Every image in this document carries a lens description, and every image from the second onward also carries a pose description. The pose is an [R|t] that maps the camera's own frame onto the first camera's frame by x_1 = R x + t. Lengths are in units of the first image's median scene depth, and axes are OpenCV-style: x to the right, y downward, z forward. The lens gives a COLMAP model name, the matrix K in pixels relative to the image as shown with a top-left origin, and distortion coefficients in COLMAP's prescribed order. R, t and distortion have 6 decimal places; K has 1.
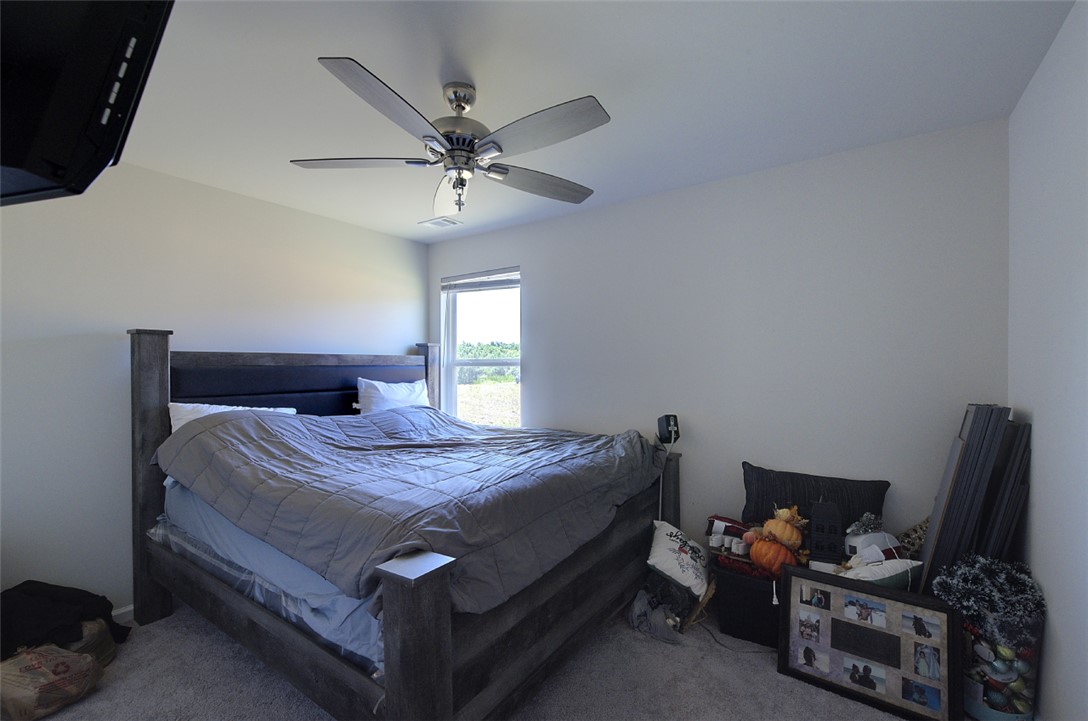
lens RADIAL K [[477.3, 0, 553.5], [0, 477.3, 363.3], [0, 0, 1]] dist [0.003149, 0.000580]
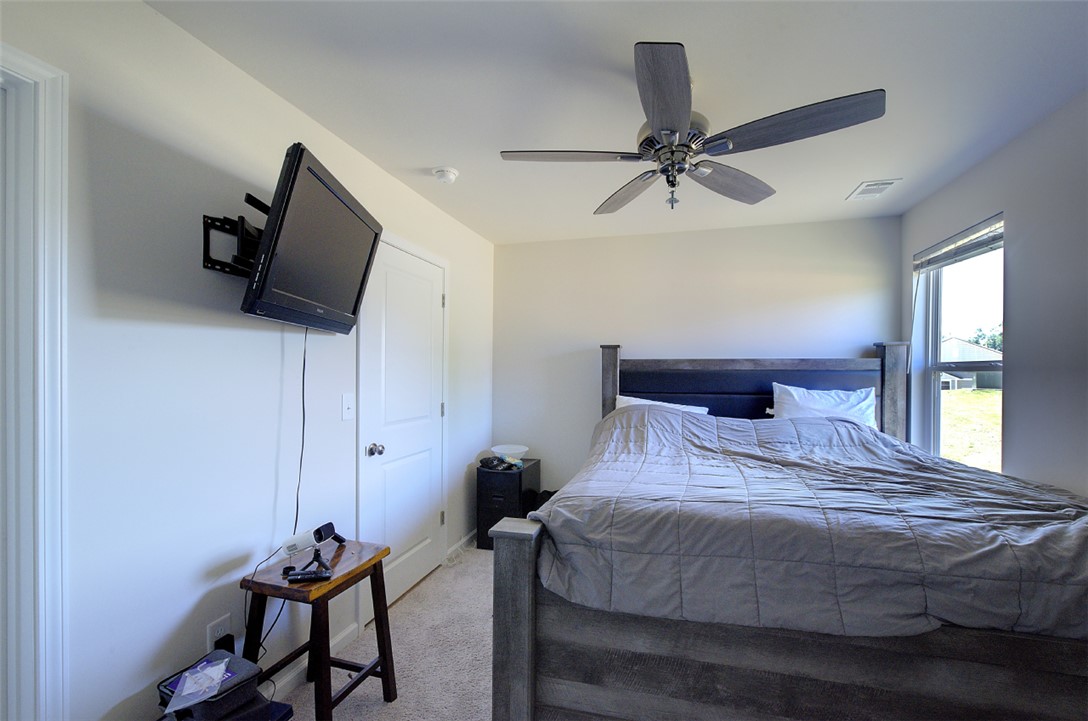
lens RADIAL K [[477.3, 0, 552.2], [0, 477.3, 363.7], [0, 0, 1]] dist [0.003149, 0.000580]
pose [[0.321634, -0.009003, -0.946821, 0.368536], [-0.000670, 0.999952, -0.009736, 0.001777], [0.946864, 0.003766, 0.321612, 0.268821]]
